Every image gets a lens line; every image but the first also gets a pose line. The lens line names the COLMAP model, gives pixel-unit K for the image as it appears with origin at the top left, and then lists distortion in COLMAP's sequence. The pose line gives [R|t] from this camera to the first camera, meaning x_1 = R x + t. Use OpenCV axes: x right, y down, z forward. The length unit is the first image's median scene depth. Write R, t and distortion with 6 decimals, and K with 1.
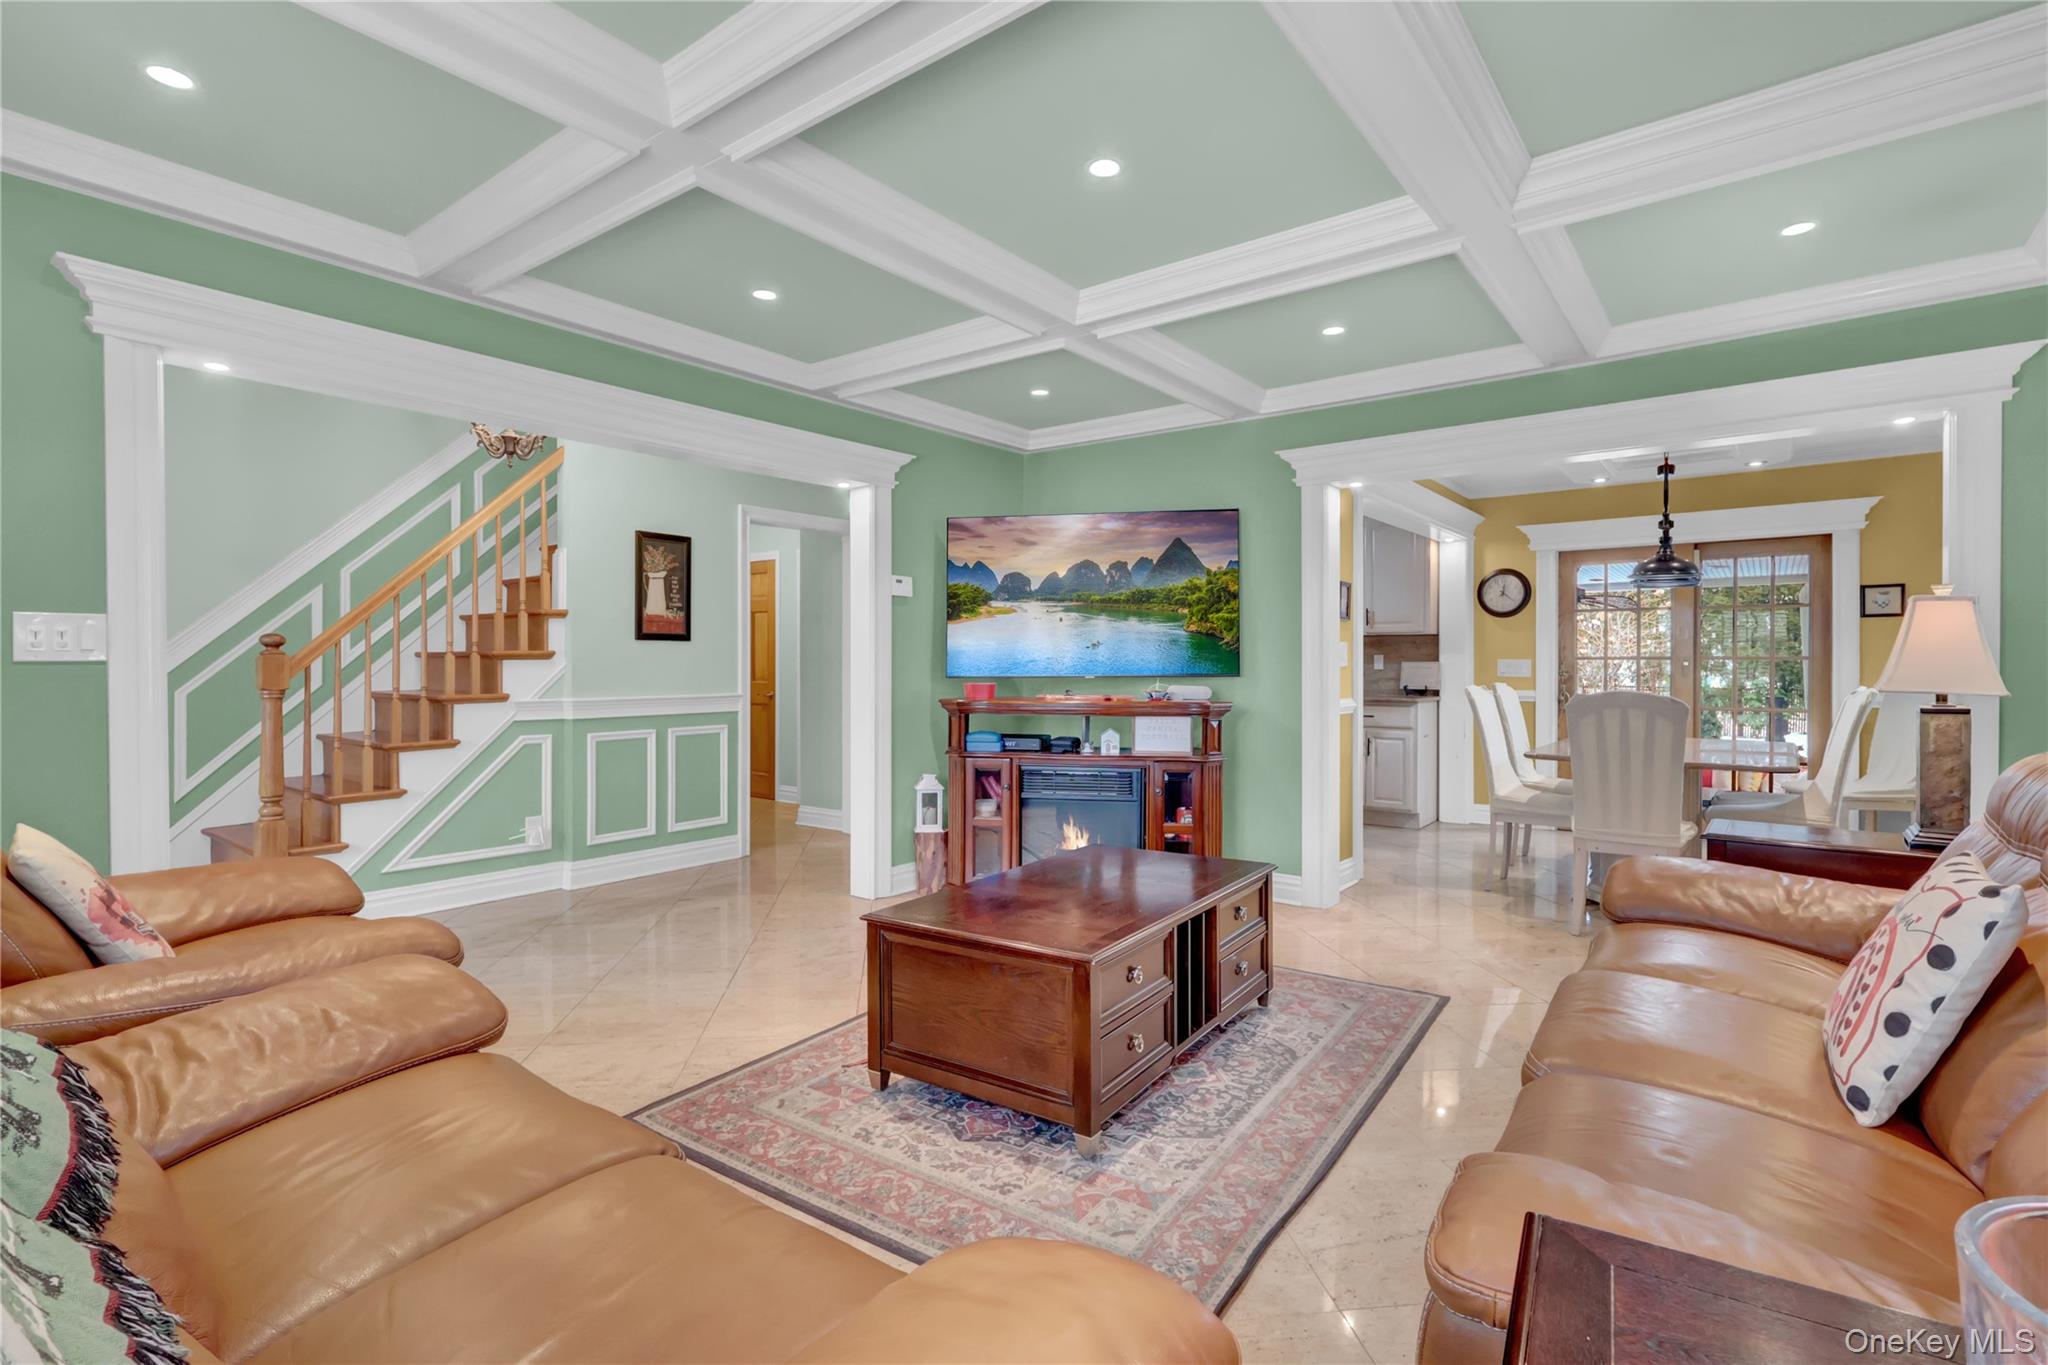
lens RADIAL K [[976.6, 0, 1025.1], [0, 976.6, 669.7], [0, 0, 1]] dist [0.001238, 0.000029]
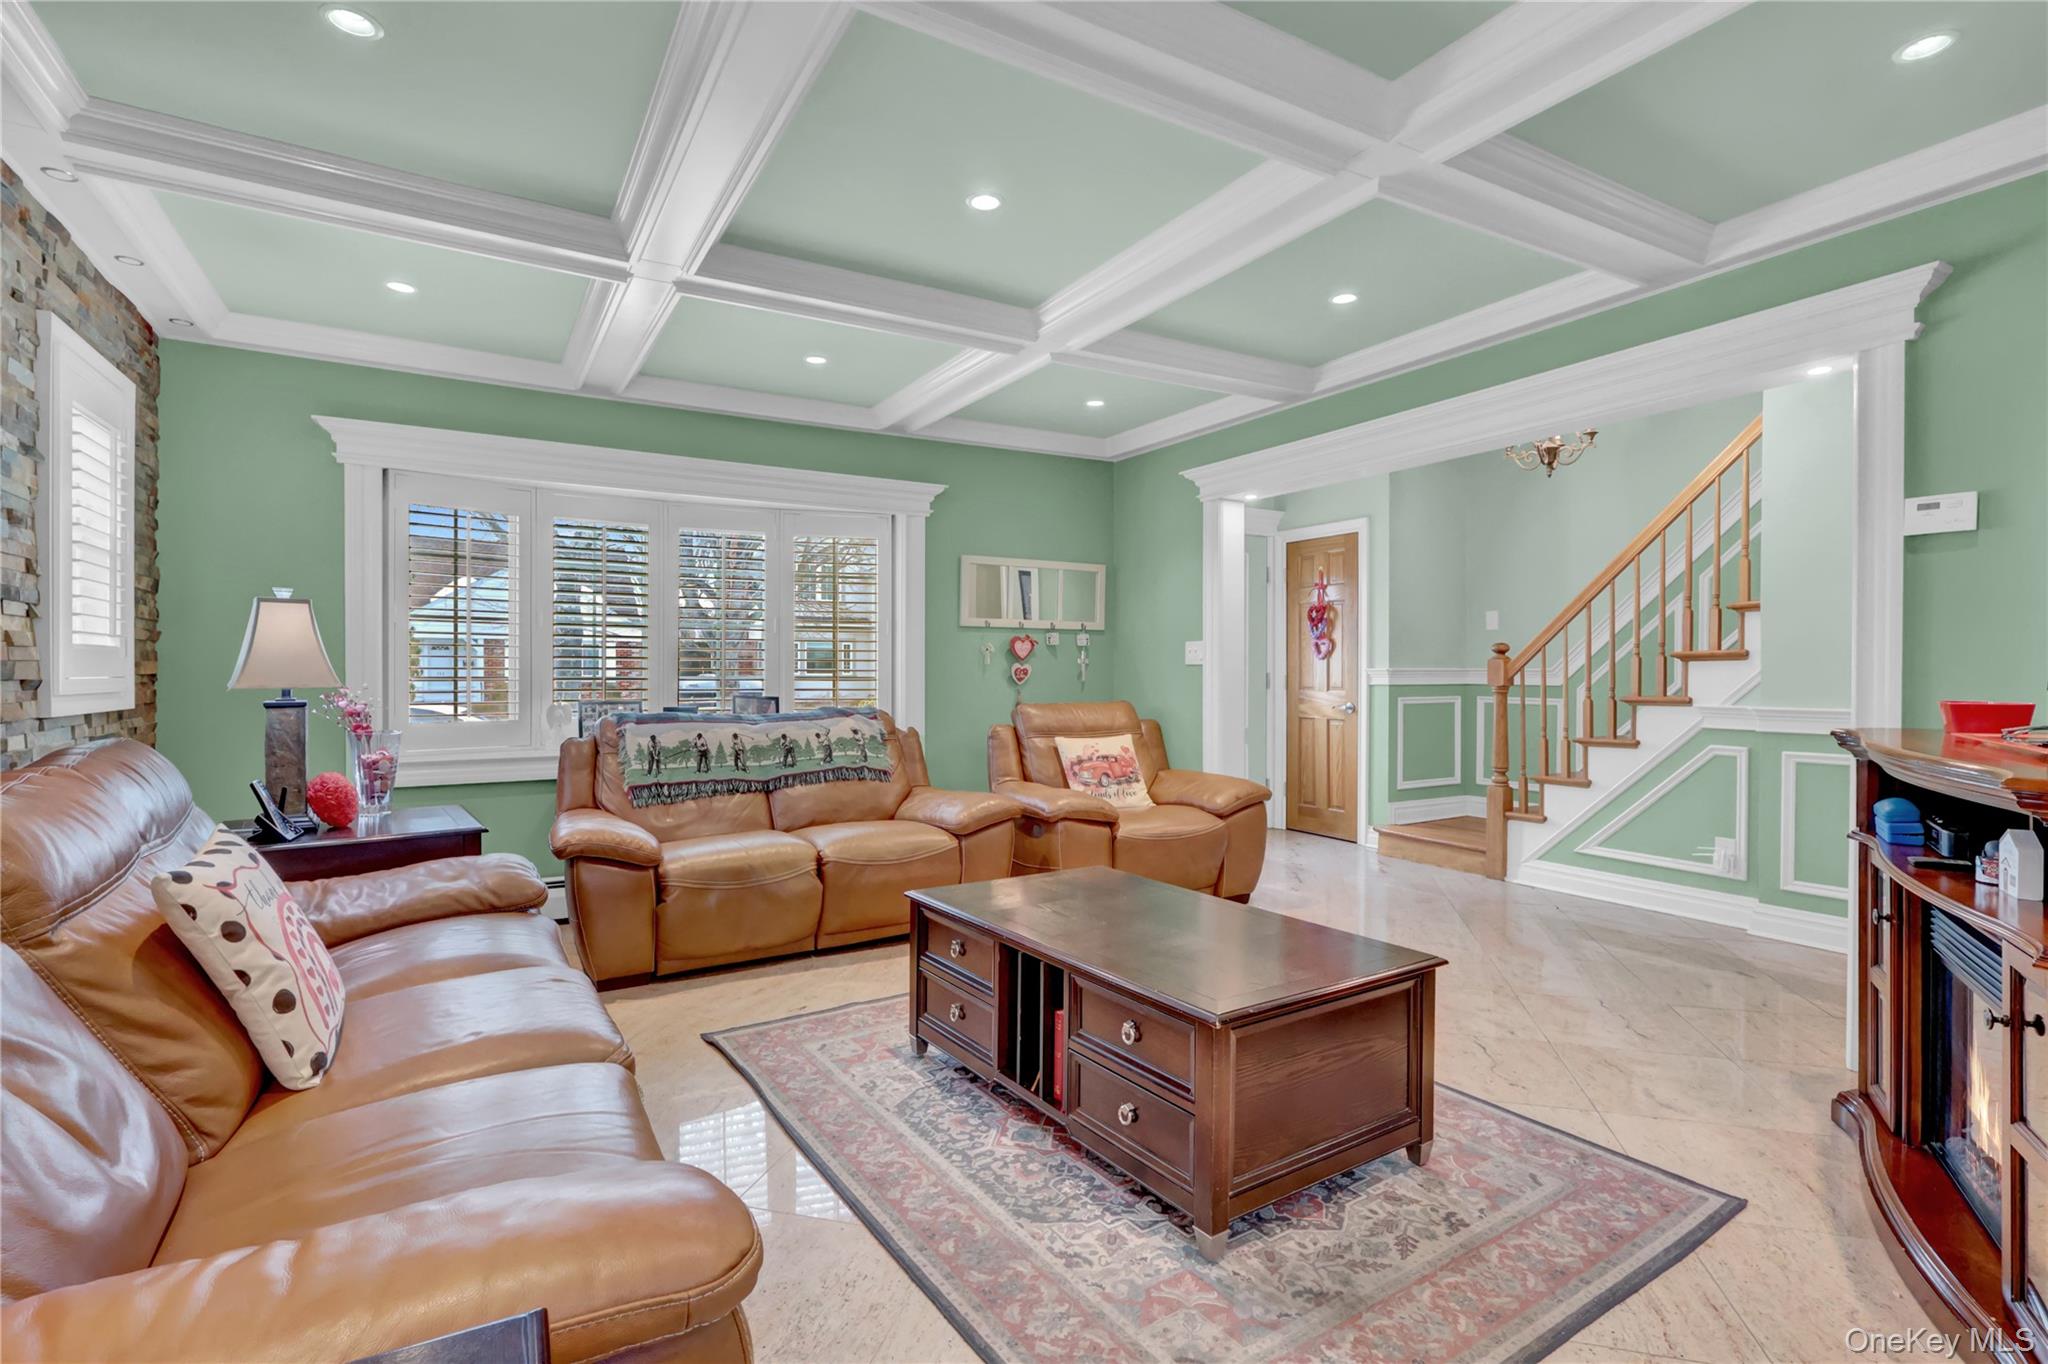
lens RADIAL K [[938.8, 0, 1024.0], [0, 938.8, 682.0], [0, 0, 1]] dist [-0.000980, -0.000196]
pose [[-0.370303, 0.011141, -0.928844, 0.909934], [-0.006707, 0.999870, 0.014666, 0.001388], [0.928887, 0.011661, -0.370180, 1.262197]]
